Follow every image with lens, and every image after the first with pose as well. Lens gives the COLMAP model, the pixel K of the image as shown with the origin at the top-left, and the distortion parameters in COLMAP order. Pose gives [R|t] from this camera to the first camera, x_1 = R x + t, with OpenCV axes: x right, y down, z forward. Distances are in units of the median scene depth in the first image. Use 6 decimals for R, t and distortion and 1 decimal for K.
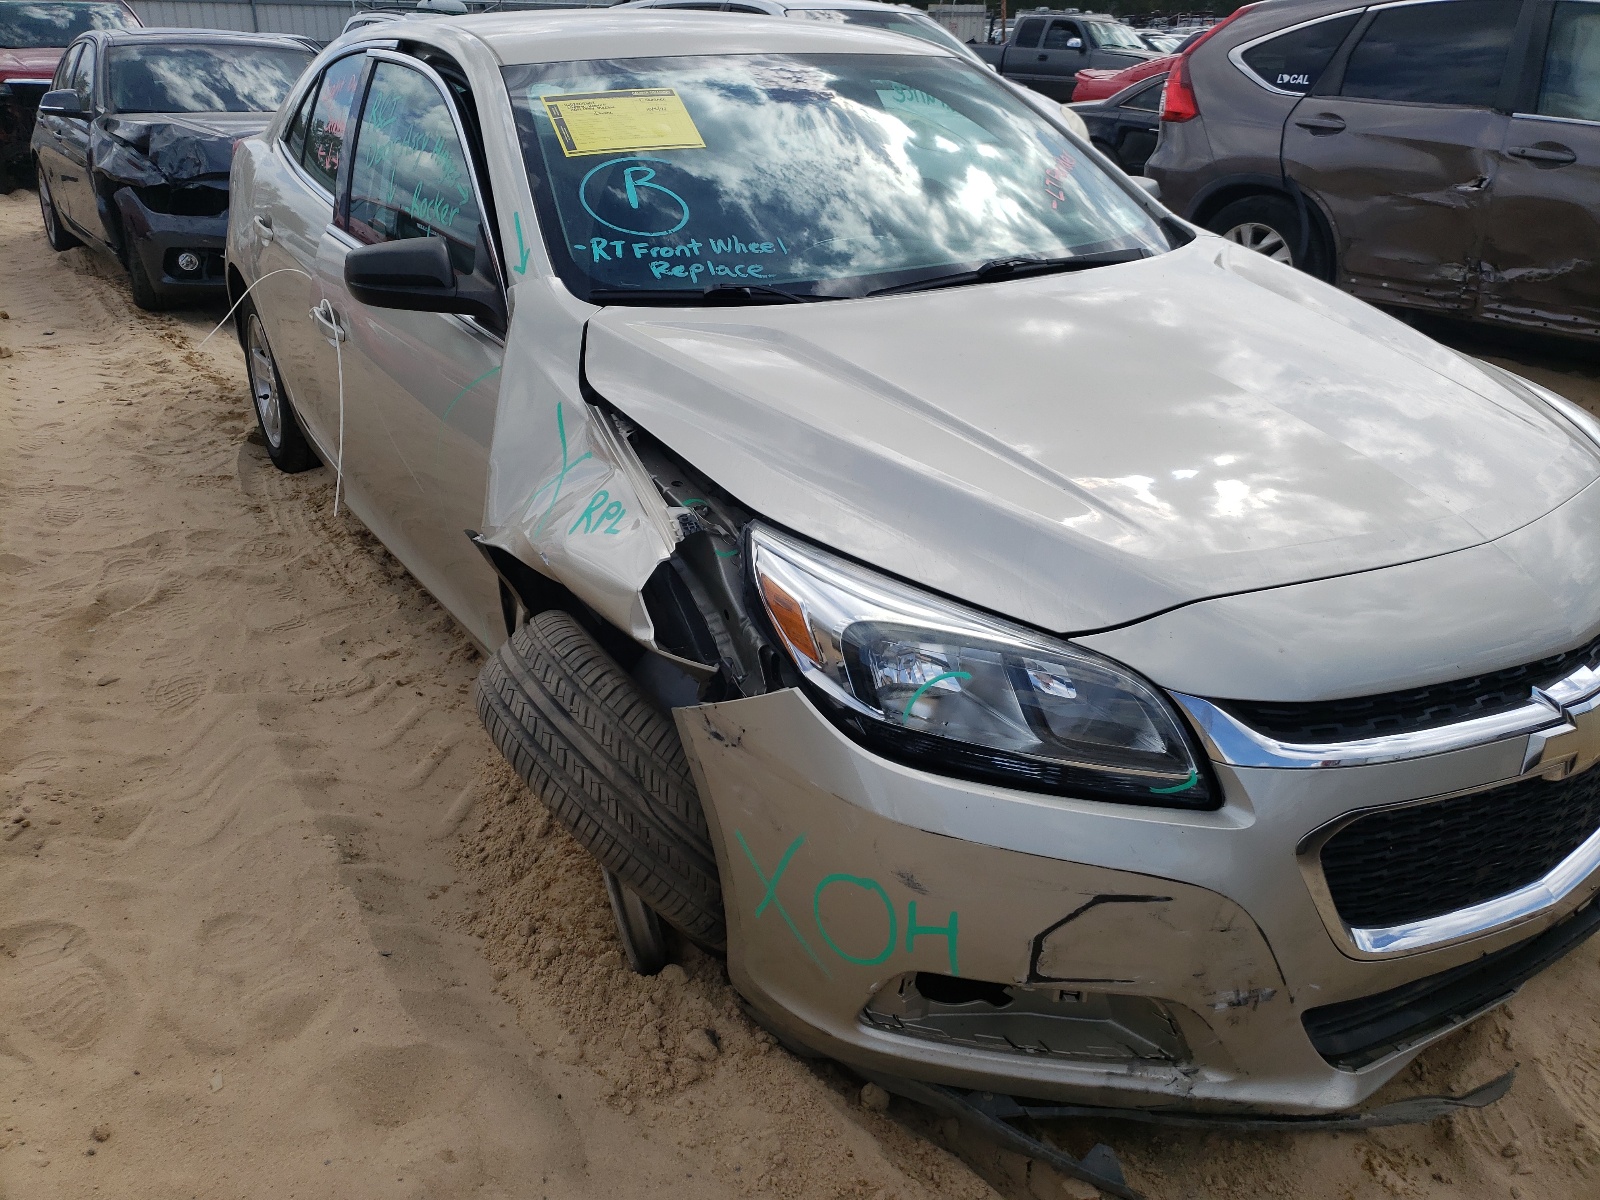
lens RADIAL K [[1221.2, 0, 795.2], [0, 1221.2, 604.5], [0, 0, 1]] dist [-0.012011, 0.030902]
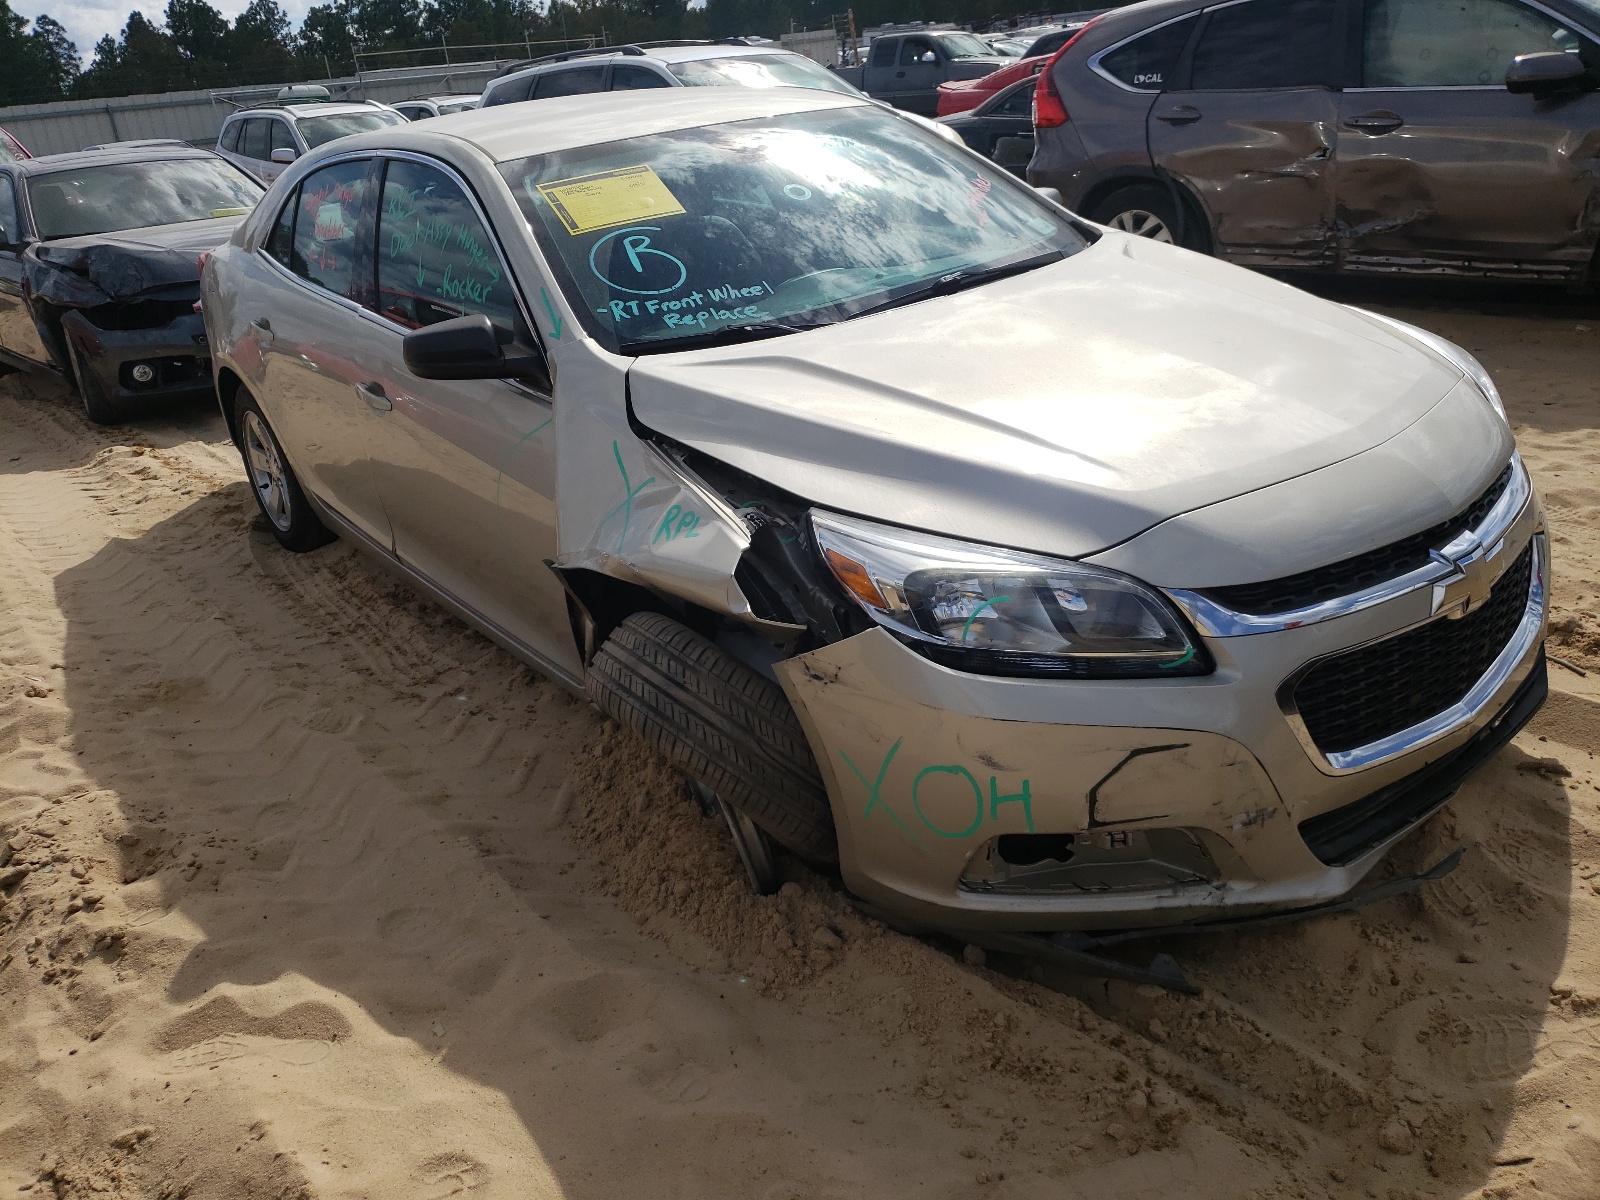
lens RADIAL K [[1221.2, 0, 800.1], [0, 1221.2, 598.1], [0, 0, 1]] dist [-0.012011, 0.030902]
pose [[0.987667, -0.143499, 0.062624, -0.124817], [0.145113, 0.989170, -0.022001, 0.043515], [-0.058789, 0.030817, 0.997795, -0.217744]]
